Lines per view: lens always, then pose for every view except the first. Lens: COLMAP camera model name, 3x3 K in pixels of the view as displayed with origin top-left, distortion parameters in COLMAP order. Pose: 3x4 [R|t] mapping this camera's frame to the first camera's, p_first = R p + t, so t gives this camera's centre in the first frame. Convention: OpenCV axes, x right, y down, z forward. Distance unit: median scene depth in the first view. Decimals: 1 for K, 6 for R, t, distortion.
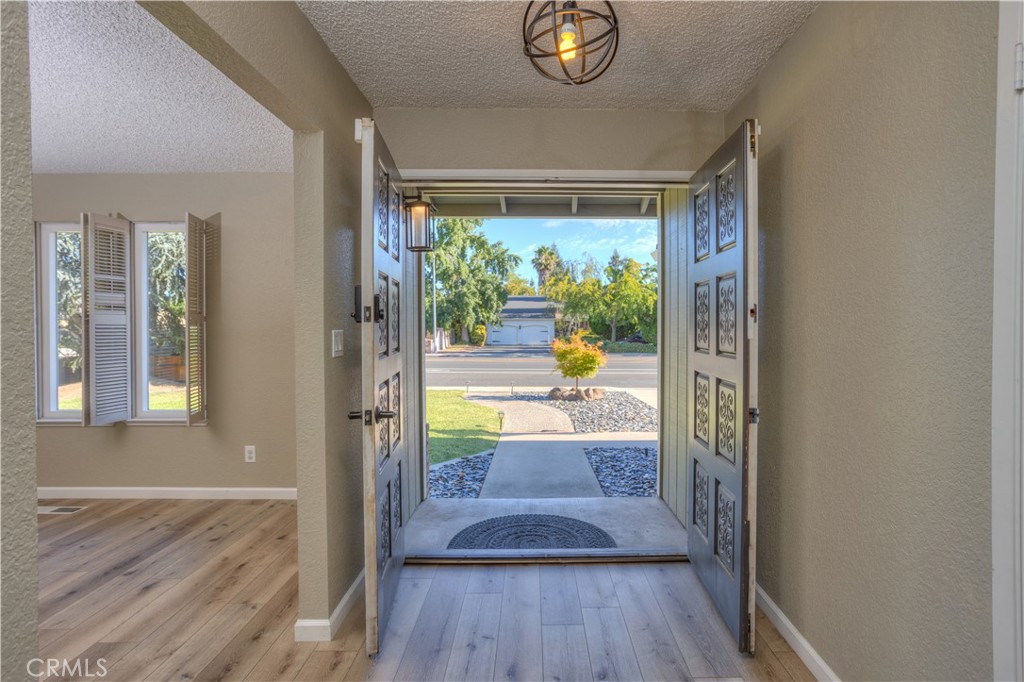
lens RADIAL K [[492.5, 0, 505.2], [0, 492.5, 339.9], [0, 0, 1]] dist [-0.024011, 0.018702]
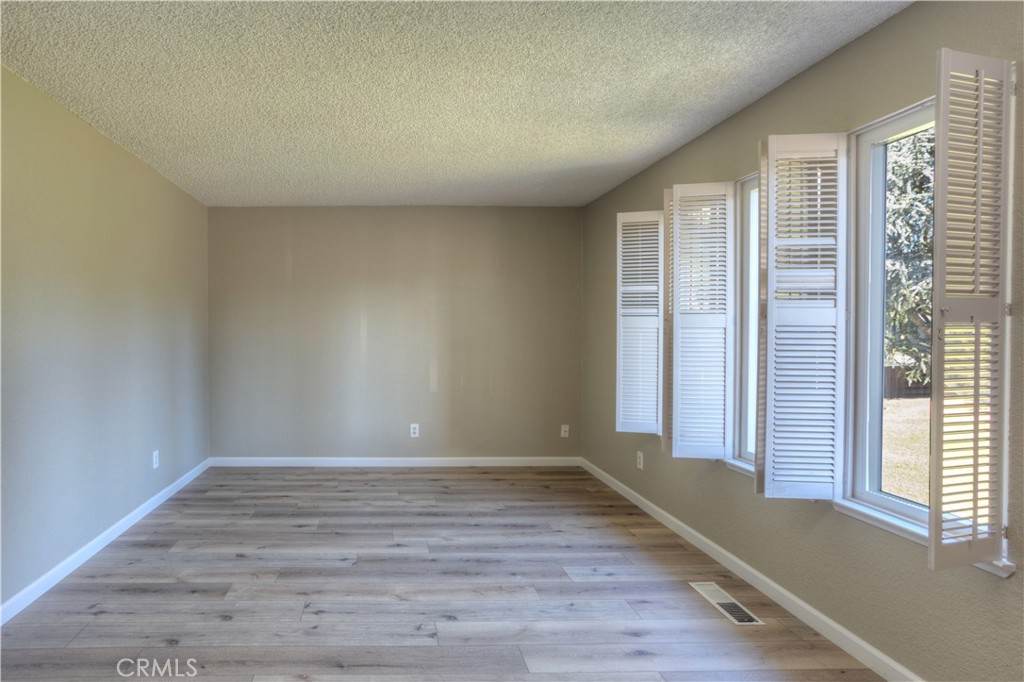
lens RADIAL K [[492.5, 0, 505.2], [0, 492.5, 339.9], [0, 0, 1]] dist [-0.024011, 0.018702]
pose [[0.068772, 0.019130, -0.997449, -0.261069], [-0.022567, 0.999590, 0.017616, -0.016600], [0.997377, 0.021298, 0.069175, 0.600728]]
